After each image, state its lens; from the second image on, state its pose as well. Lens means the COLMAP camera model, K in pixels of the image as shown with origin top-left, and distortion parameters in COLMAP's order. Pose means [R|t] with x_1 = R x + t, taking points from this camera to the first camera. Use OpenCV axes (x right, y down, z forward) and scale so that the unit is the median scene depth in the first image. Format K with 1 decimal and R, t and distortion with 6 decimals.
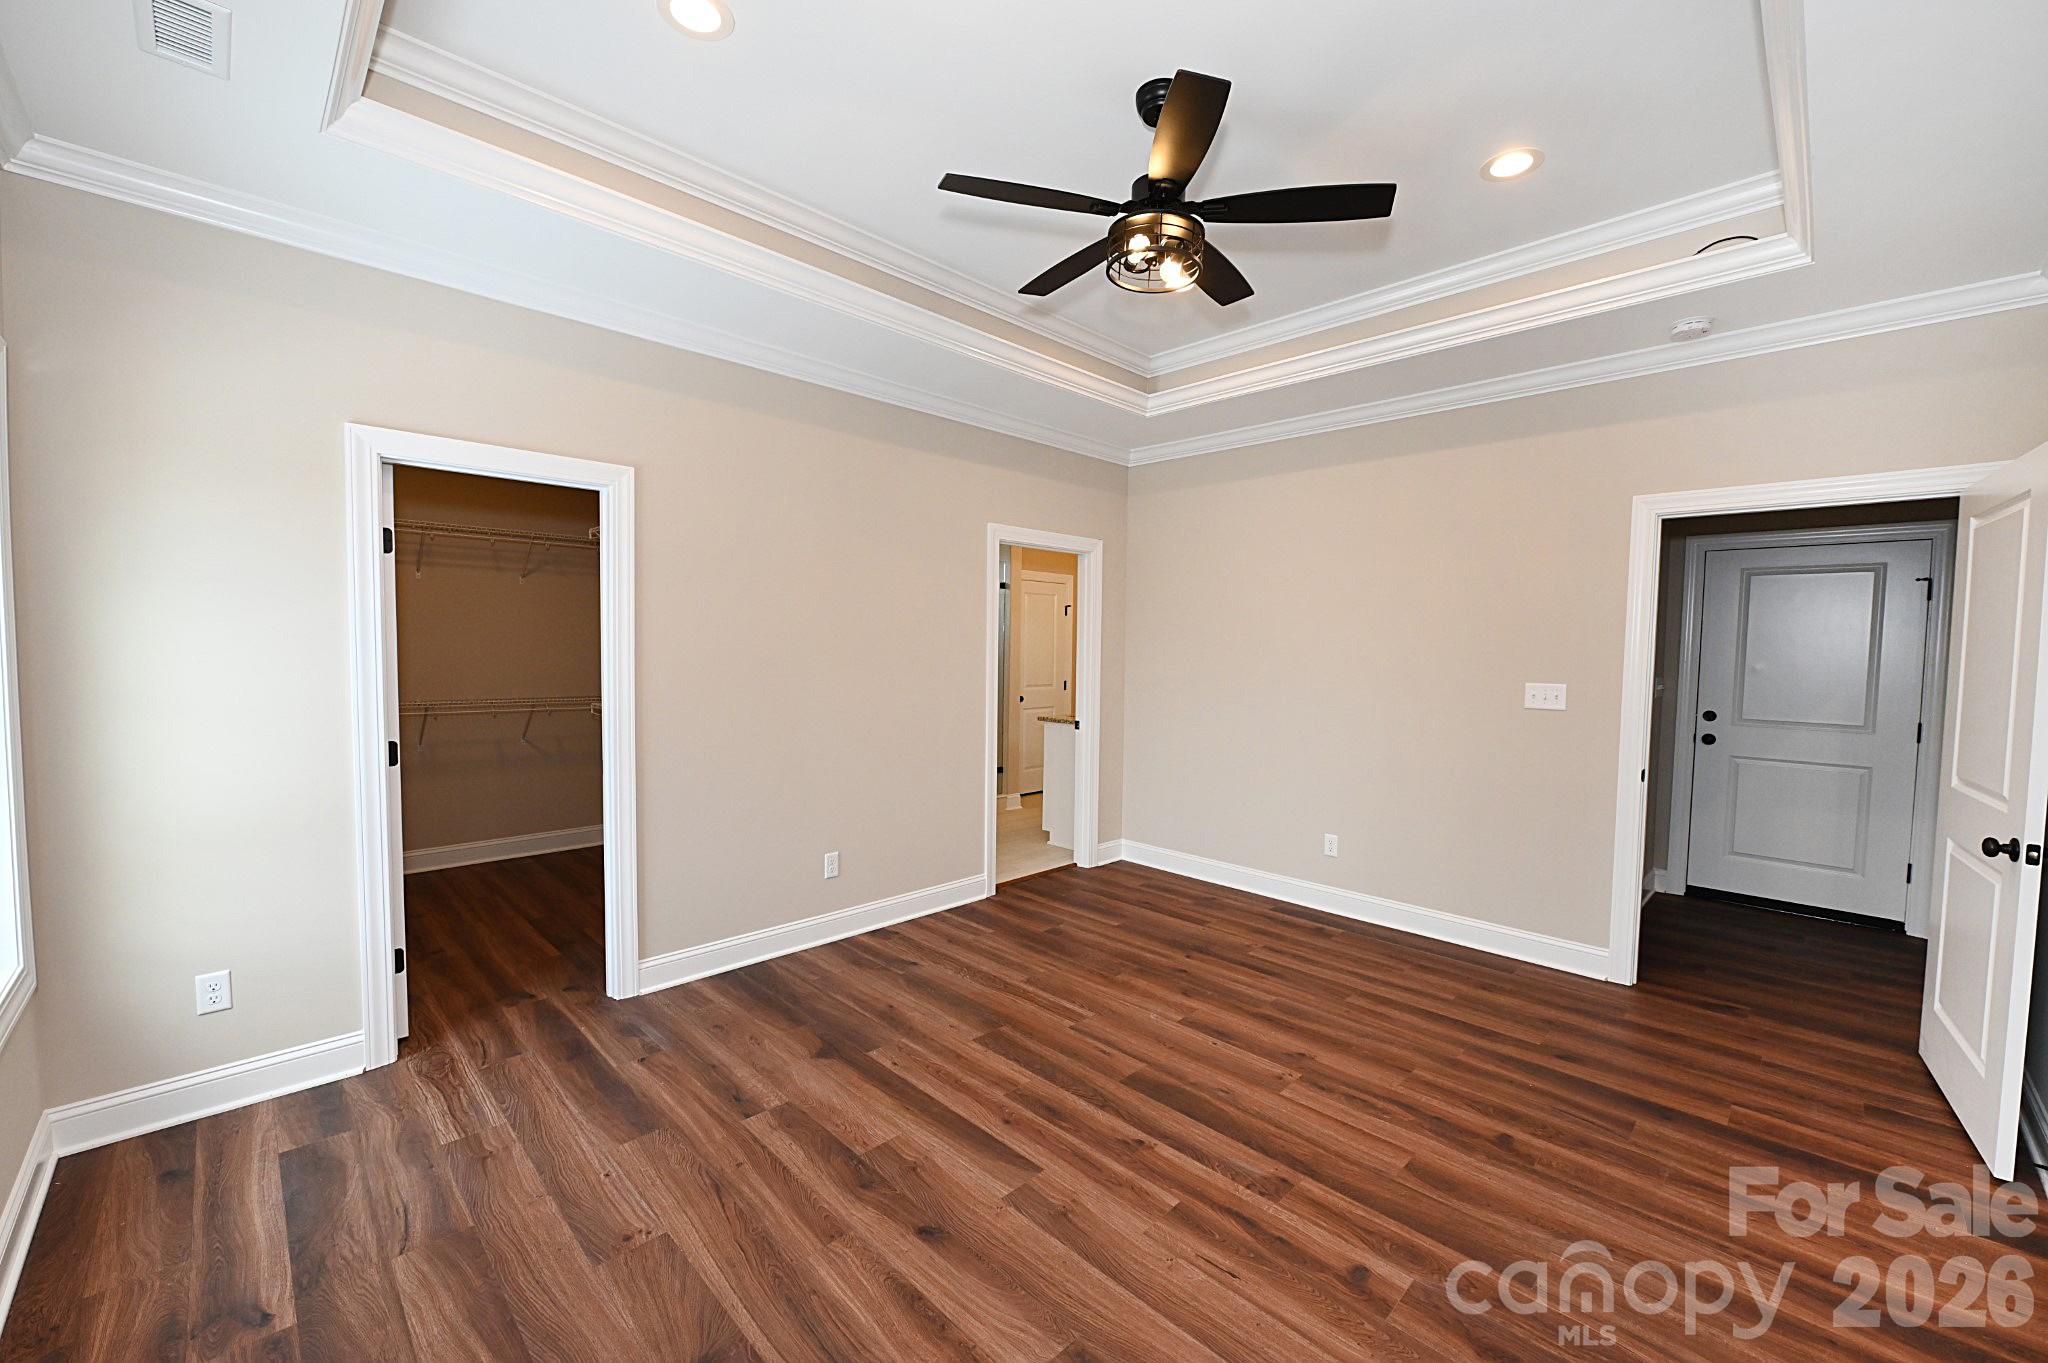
lens RADIAL K [[806.9, 0, 1021.3], [0, 806.9, 683.3], [0, 0, 1]] dist [-0.007982, -0.000930]
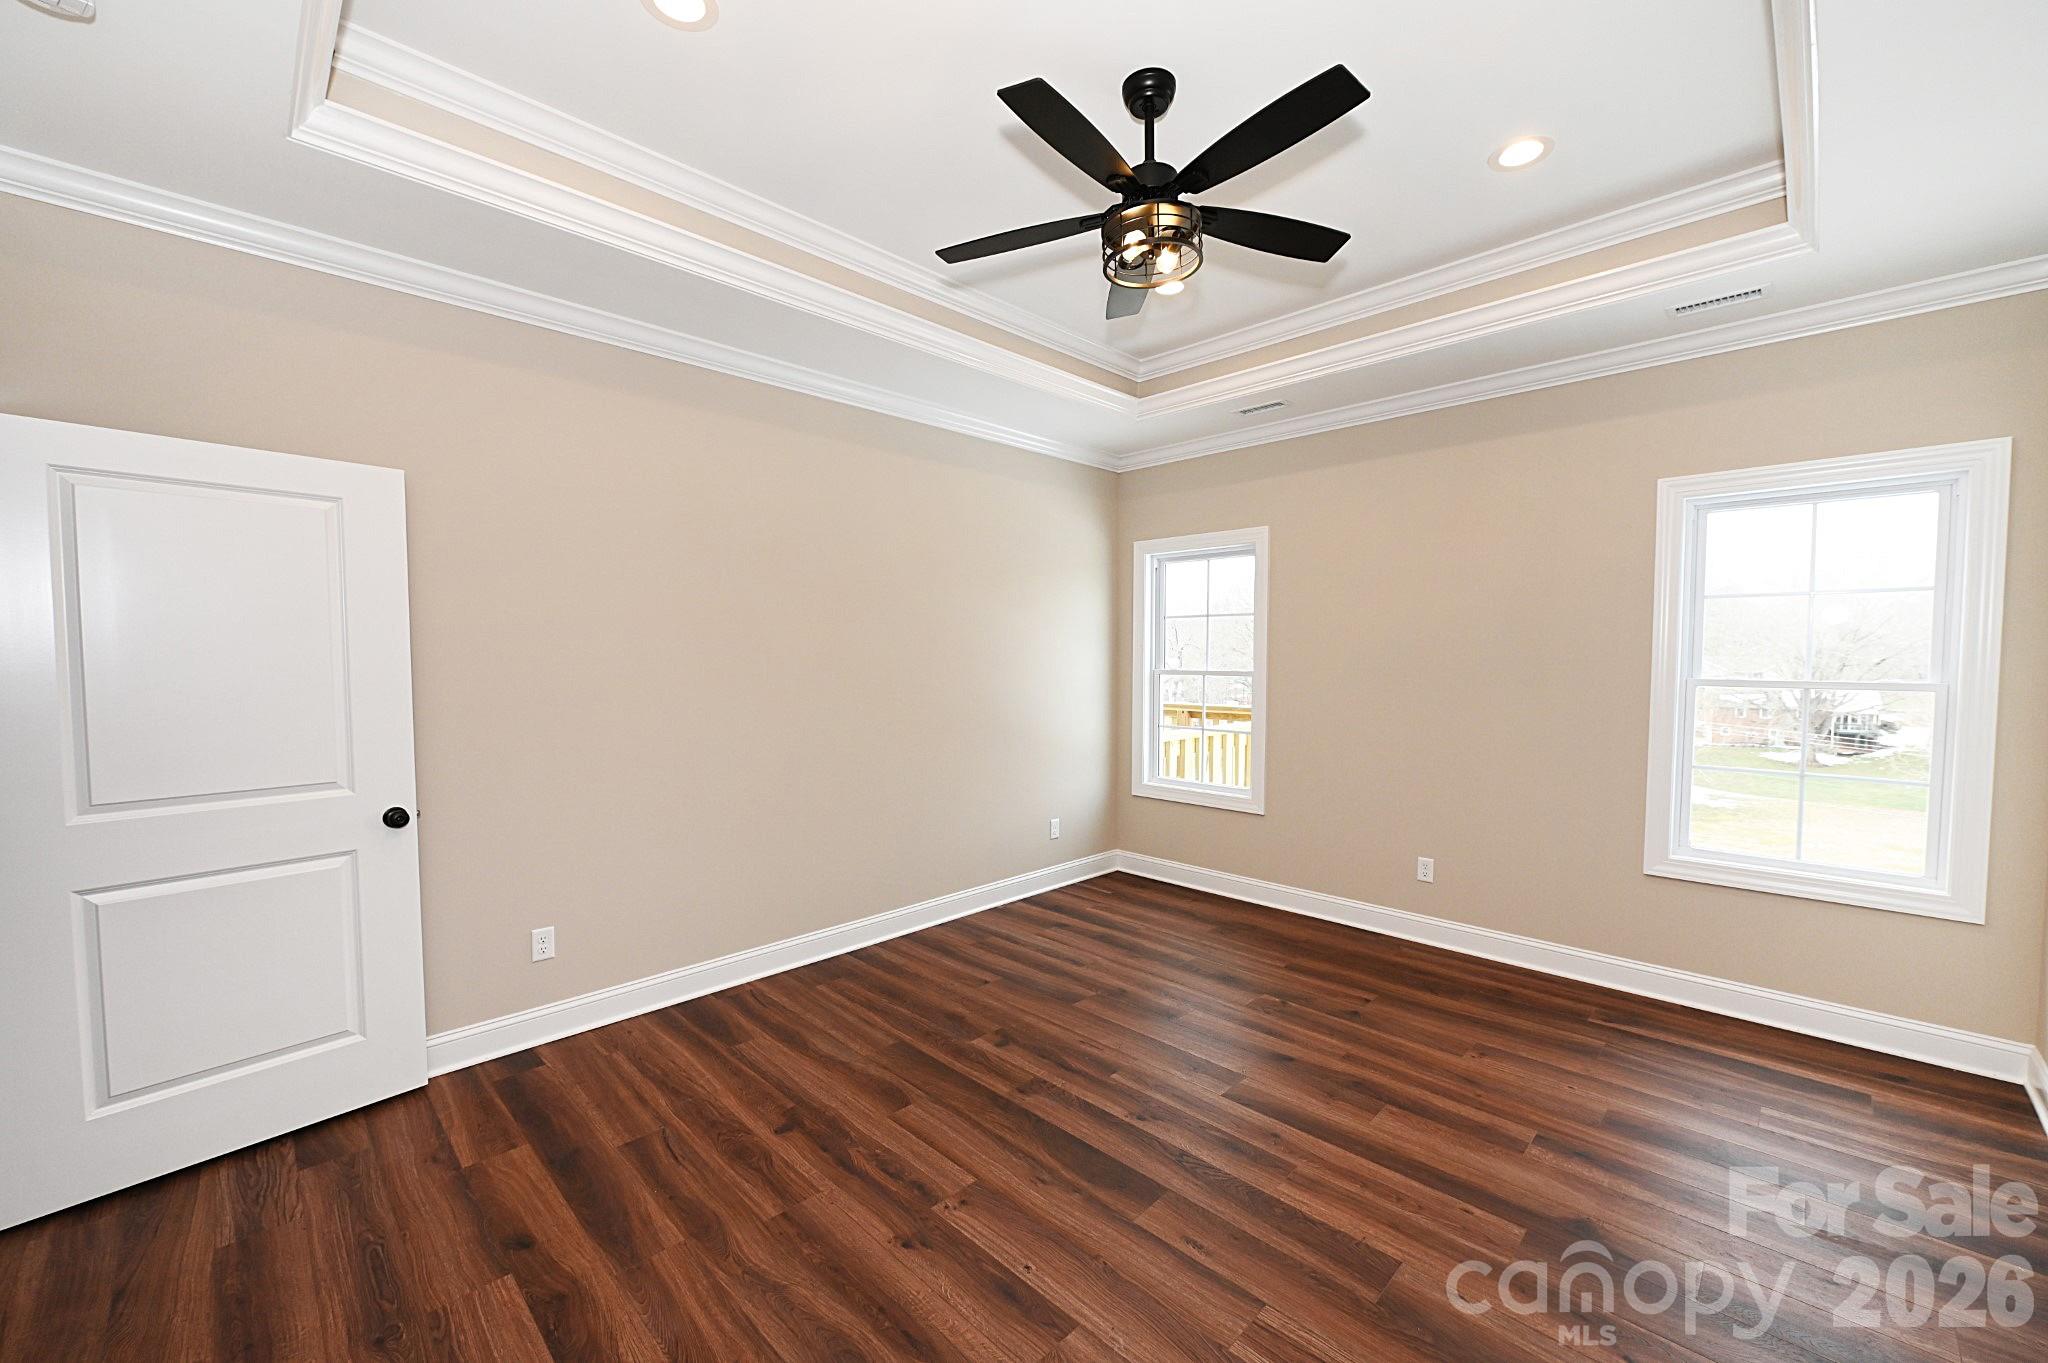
lens RADIAL K [[805.9, 0, 1022.3], [0, 805.9, 689.5], [0, 0, 1]] dist [-0.006594, -0.000733]
pose [[-0.999850, -0.013587, -0.010709, 0.280208], [-0.014494, 0.995860, 0.089733, -0.076456], [0.009445, 0.089874, -0.995908, 1.738547]]
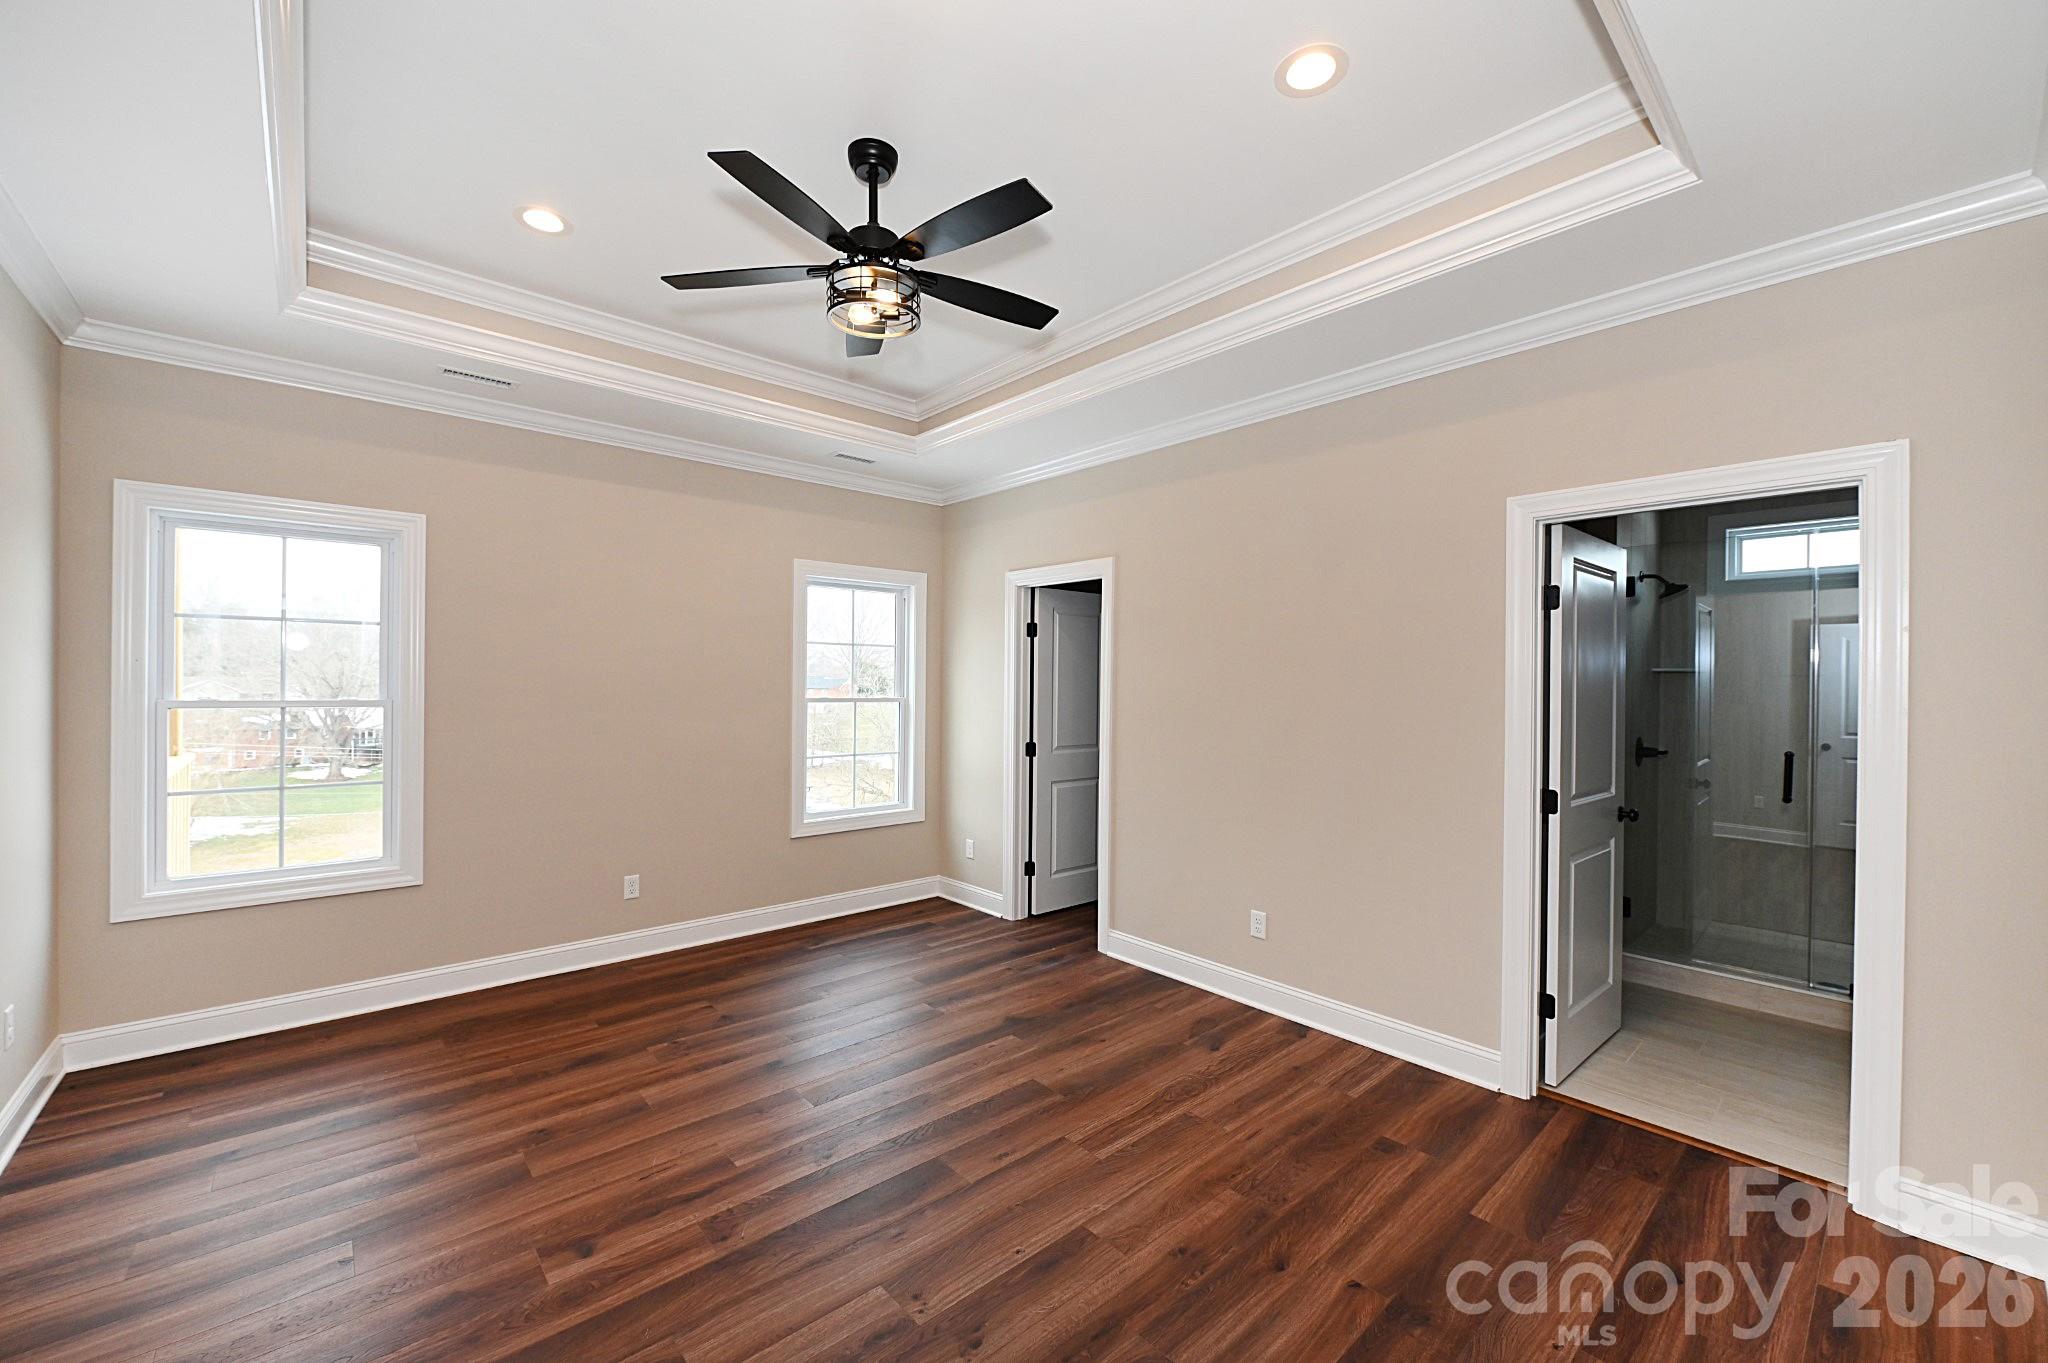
lens RADIAL K [[803.8, 0, 1024.0], [0, 803.8, 681.5], [0, 0, 1]] dist [-0.001891, -0.000295]
pose [[-0.054155, -0.015345, -0.998415, 1.022651], [-0.056606, 0.998321, -0.012273, -0.039096], [0.996927, 0.055852, -0.054932, 1.105385]]
